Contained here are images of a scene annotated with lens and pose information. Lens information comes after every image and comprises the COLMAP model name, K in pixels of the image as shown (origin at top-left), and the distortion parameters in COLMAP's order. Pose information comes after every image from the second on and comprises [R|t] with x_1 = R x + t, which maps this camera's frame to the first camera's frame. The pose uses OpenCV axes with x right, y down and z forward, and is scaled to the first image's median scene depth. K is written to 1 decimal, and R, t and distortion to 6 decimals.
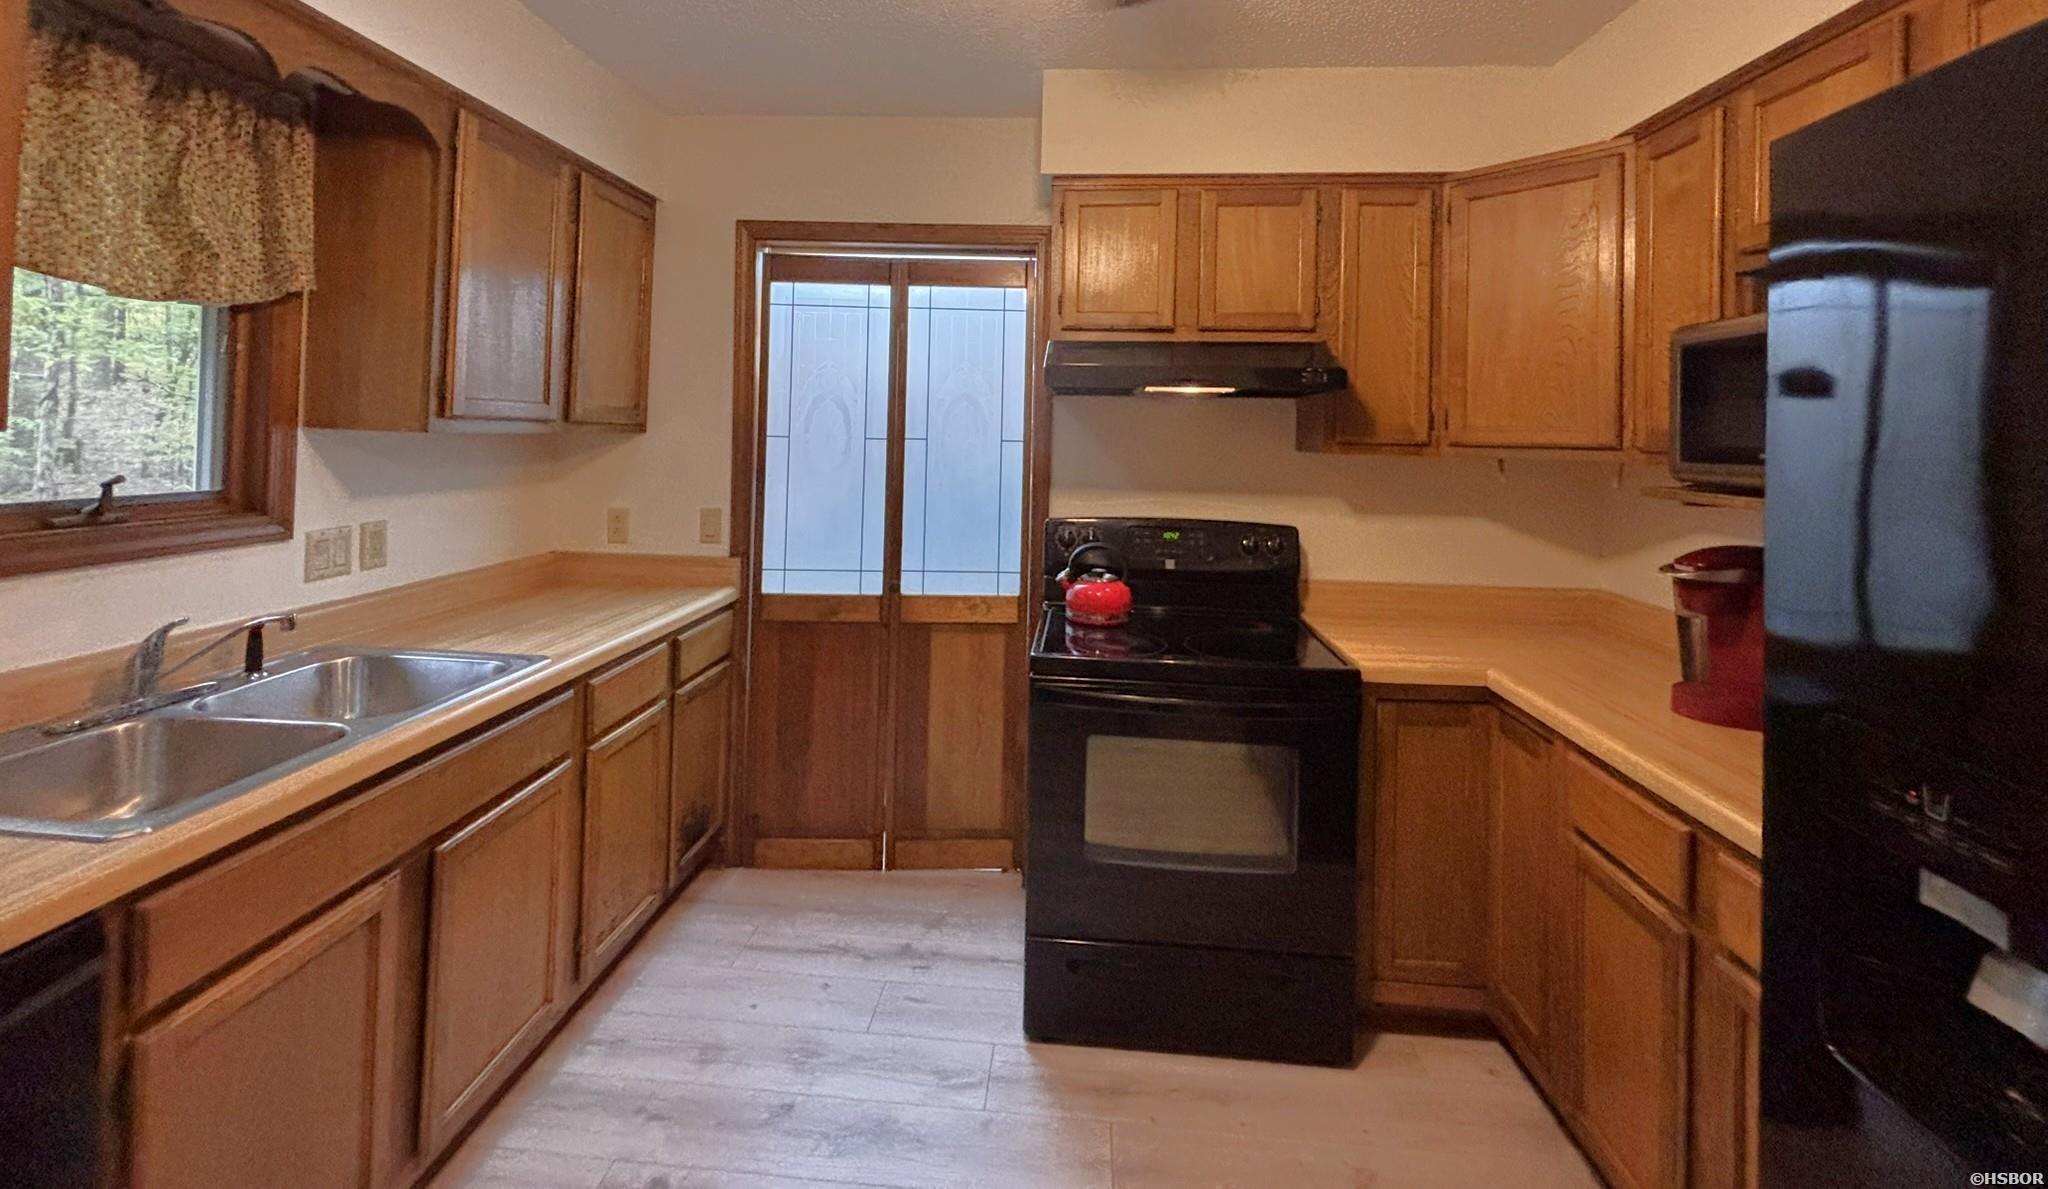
lens RADIAL K [[822.5, 0, 1018.8], [0, 822.5, 420.8], [0, 0, 1]] dist [0.001739, 0.000534]
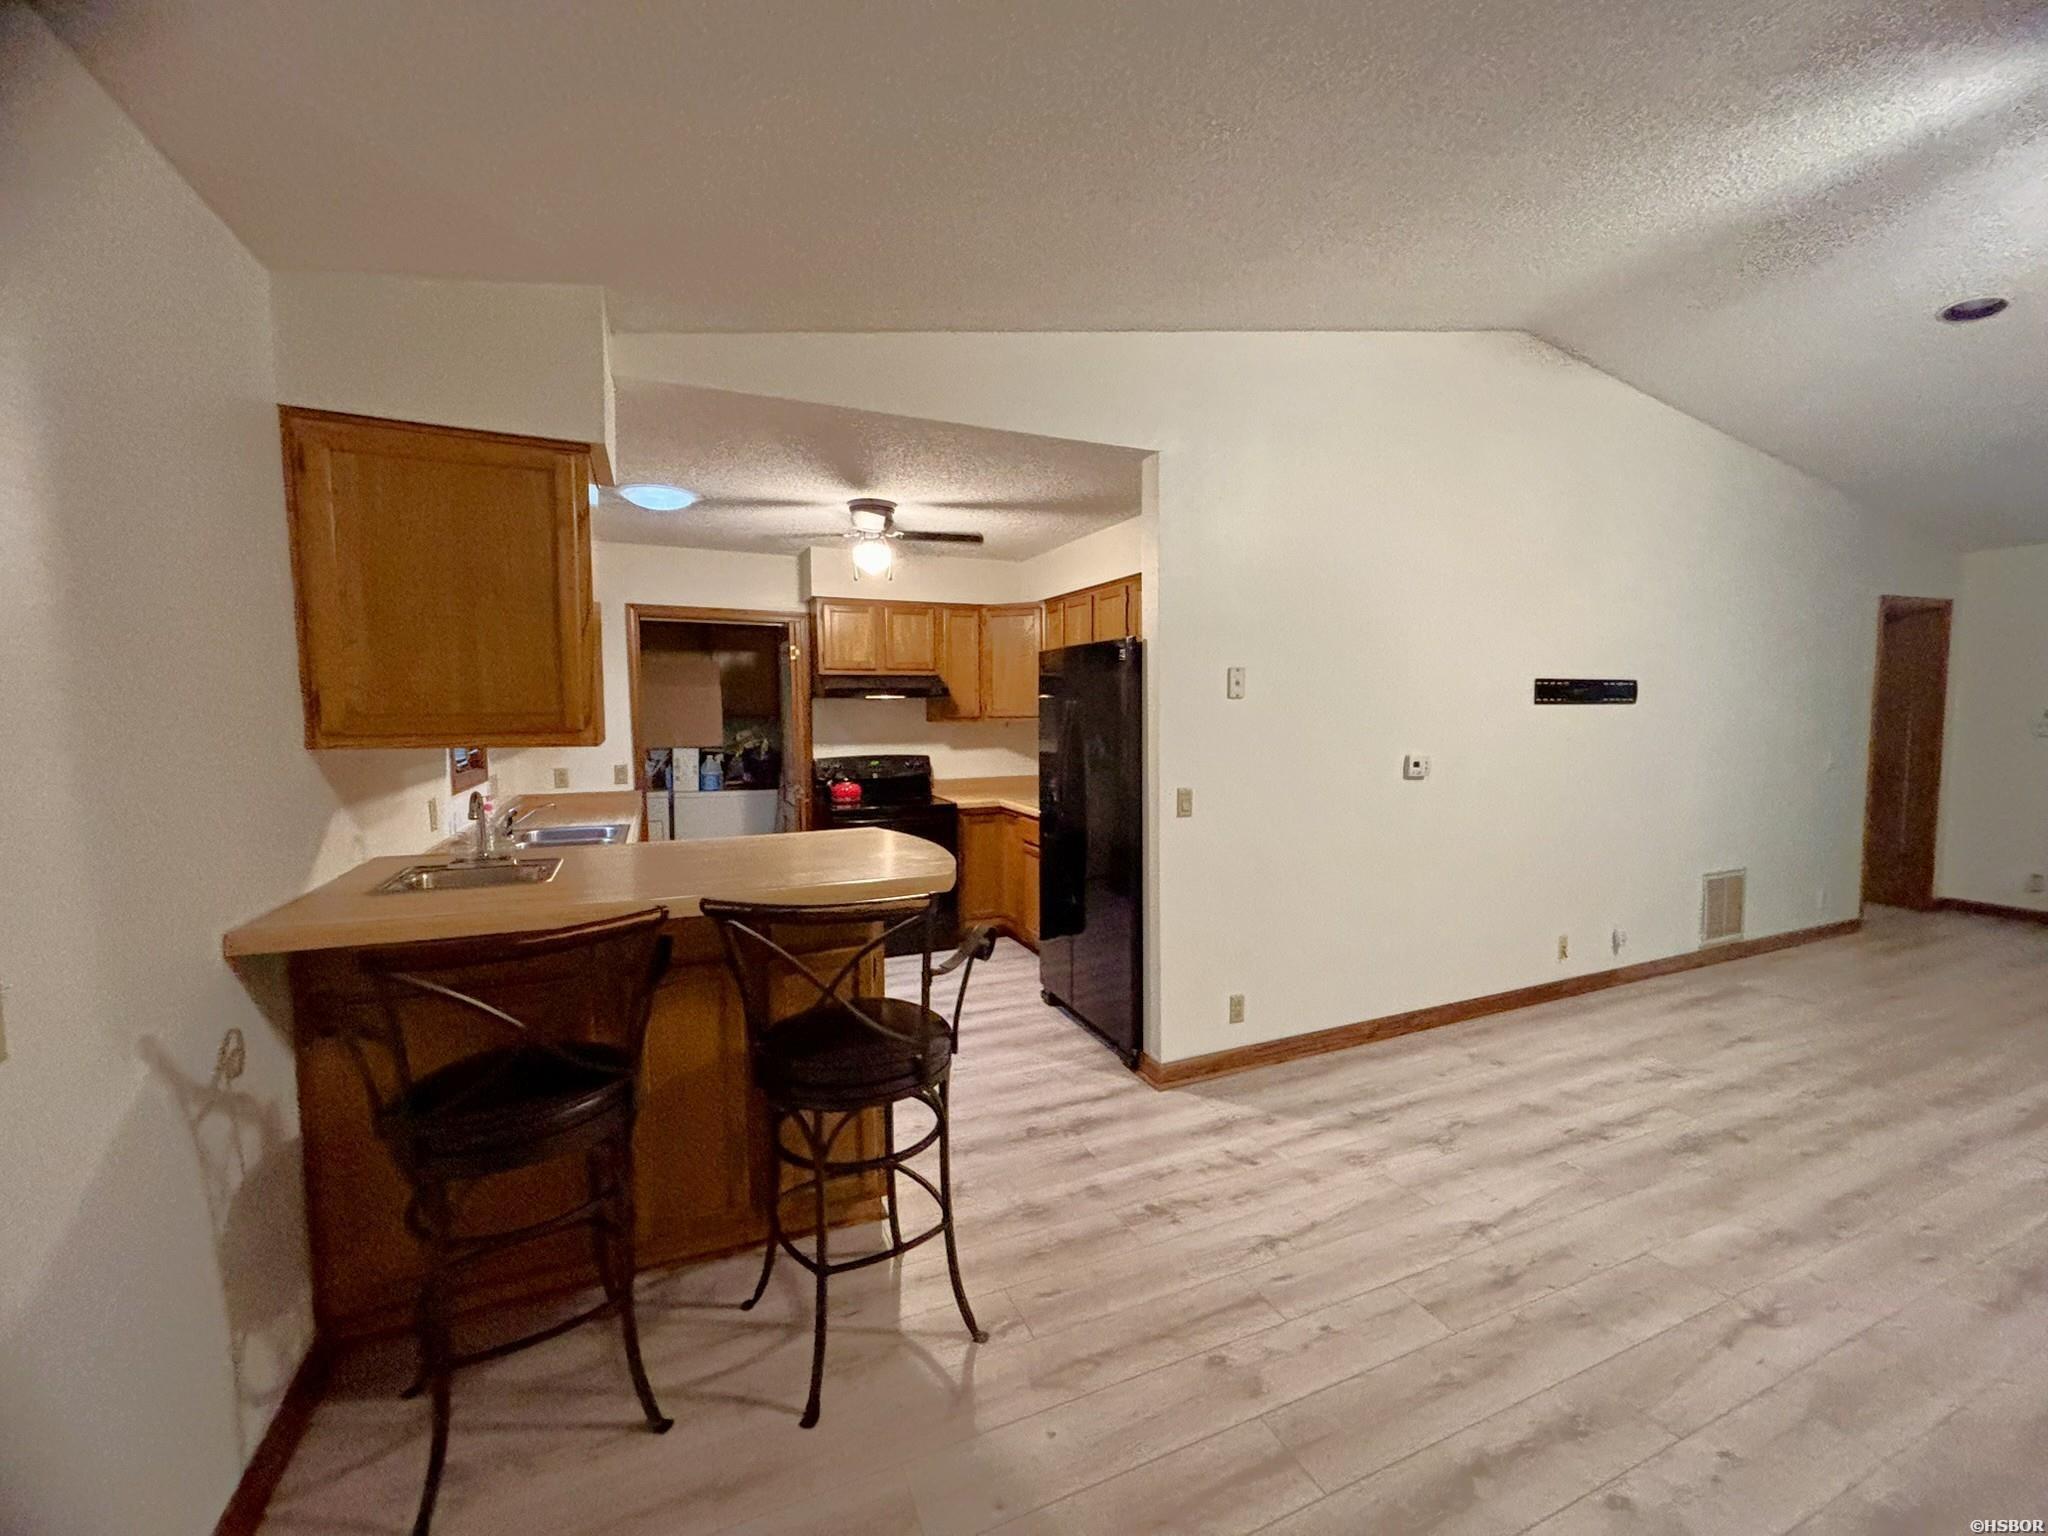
lens RADIAL K [[830.3, 0, 1024.0], [0, 830.3, 768.0], [0, 0, 1]] dist [0.002473, 0.000093]
pose [[0.883684, -0.059977, 0.464225, -0.614429], [0.017250, 0.995256, 0.095750, -0.063021], [-0.467765, -0.076605, 0.880527, -1.418335]]
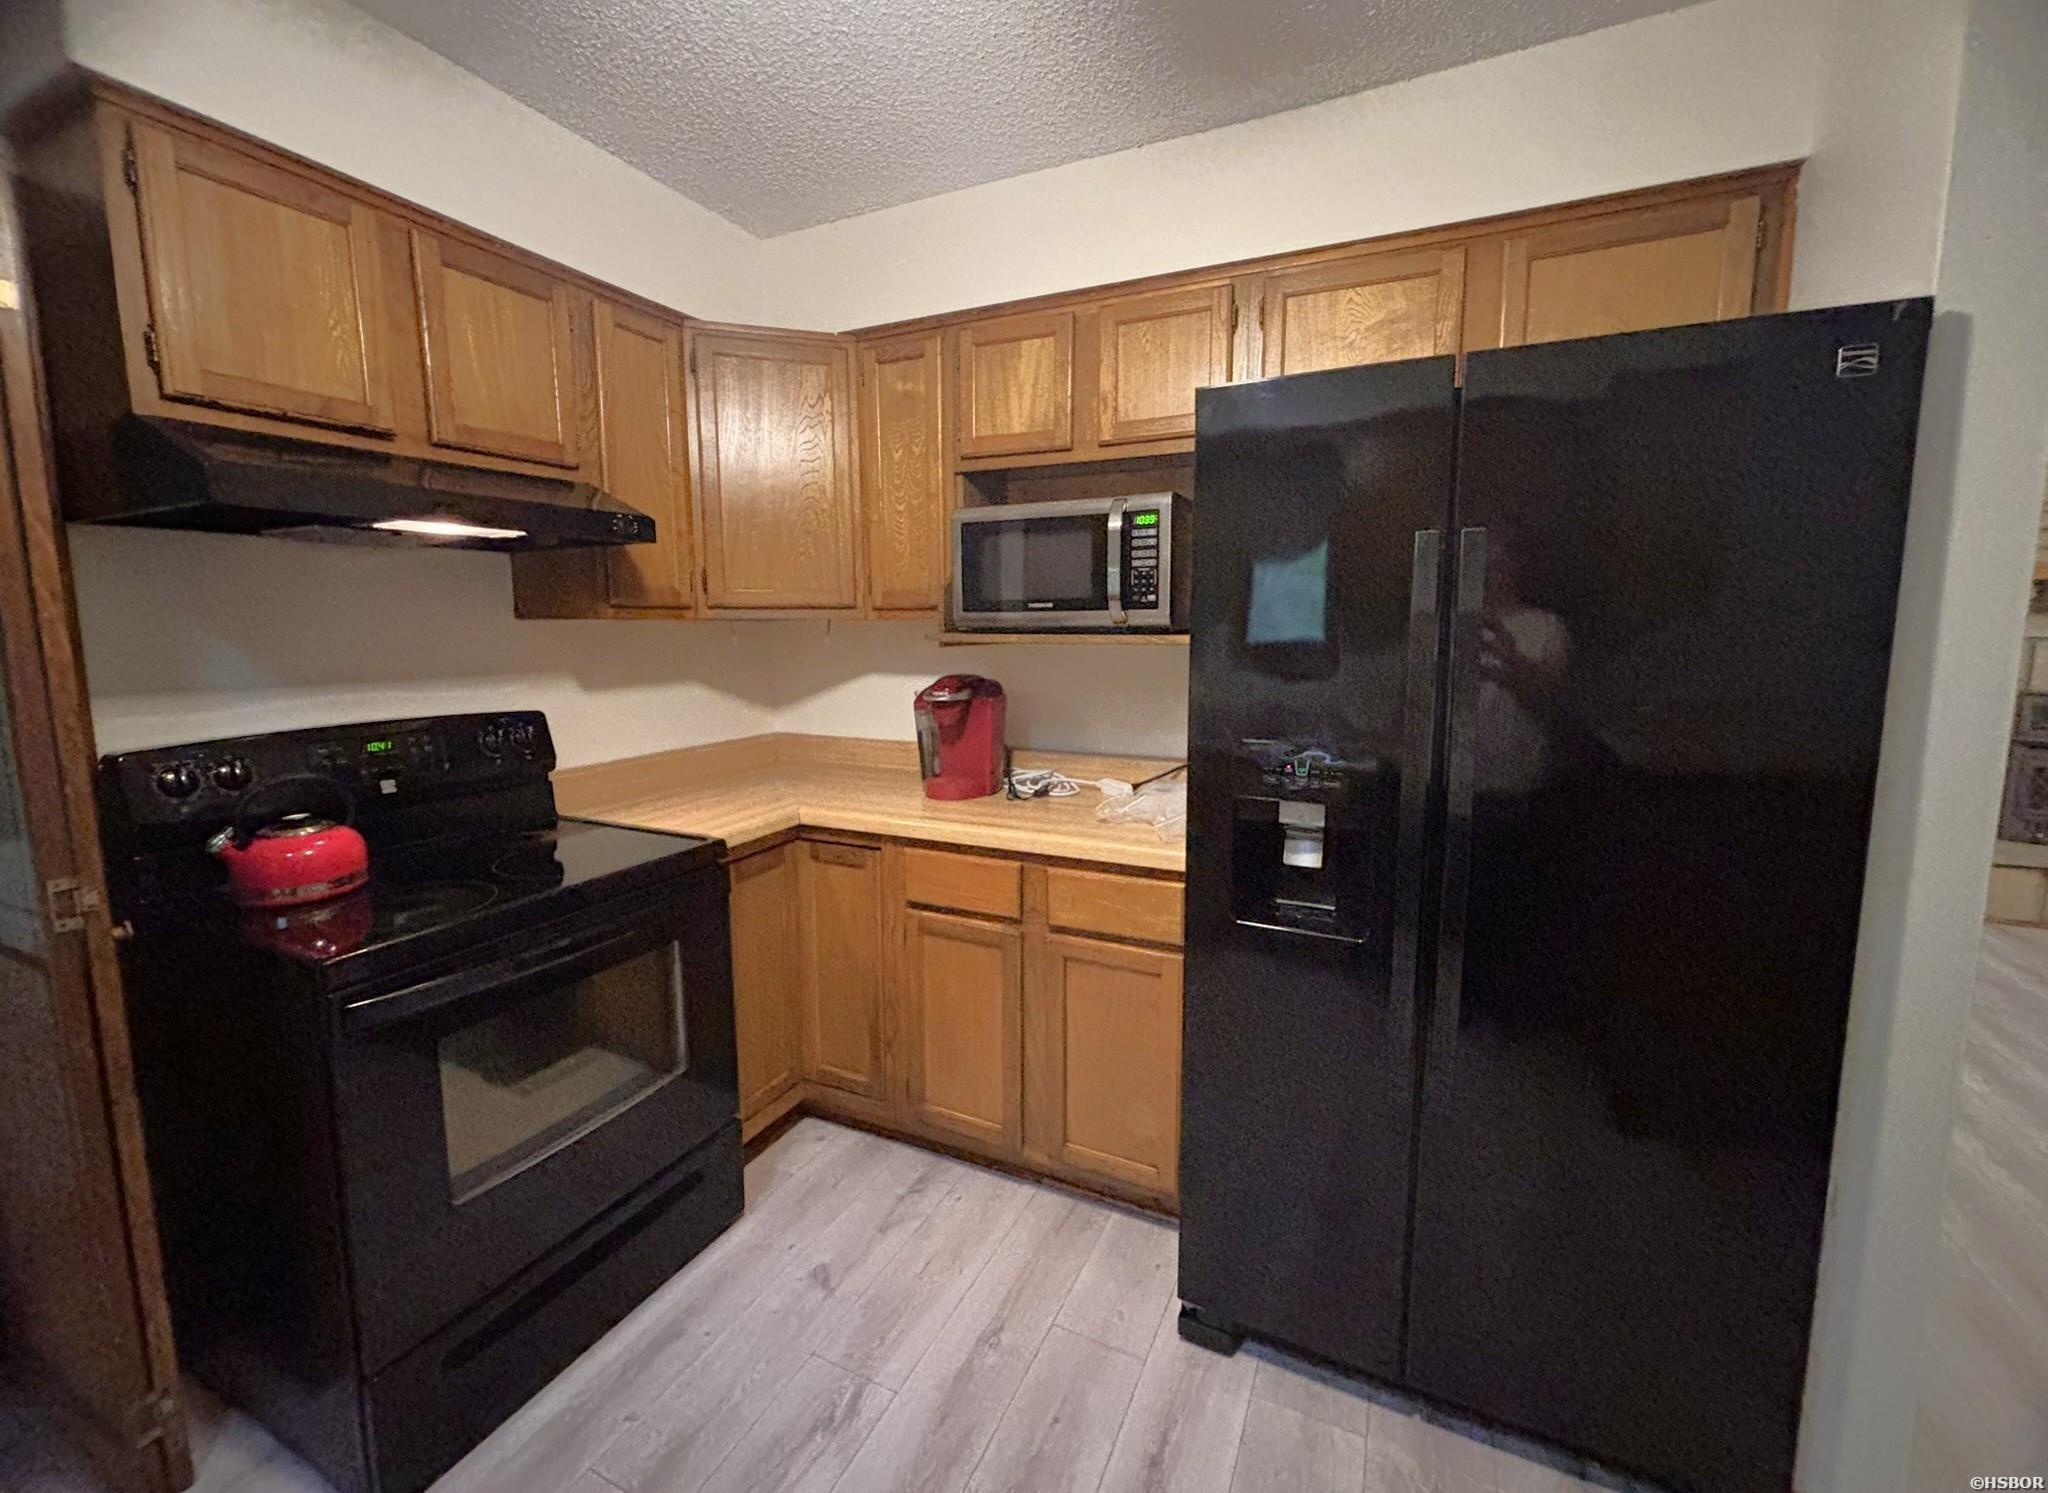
lens RADIAL K [[842.5, 0, 1025.2], [0, 842.5, 731.7], [0, 0, 1]] dist [-0.000038, -0.000012]
pose [[0.362445, -0.143274, 0.920927, -0.342647], [-0.000587, 0.988078, 0.153952, 0.023682], [-0.932005, -0.056340, 0.358040, 0.309240]]
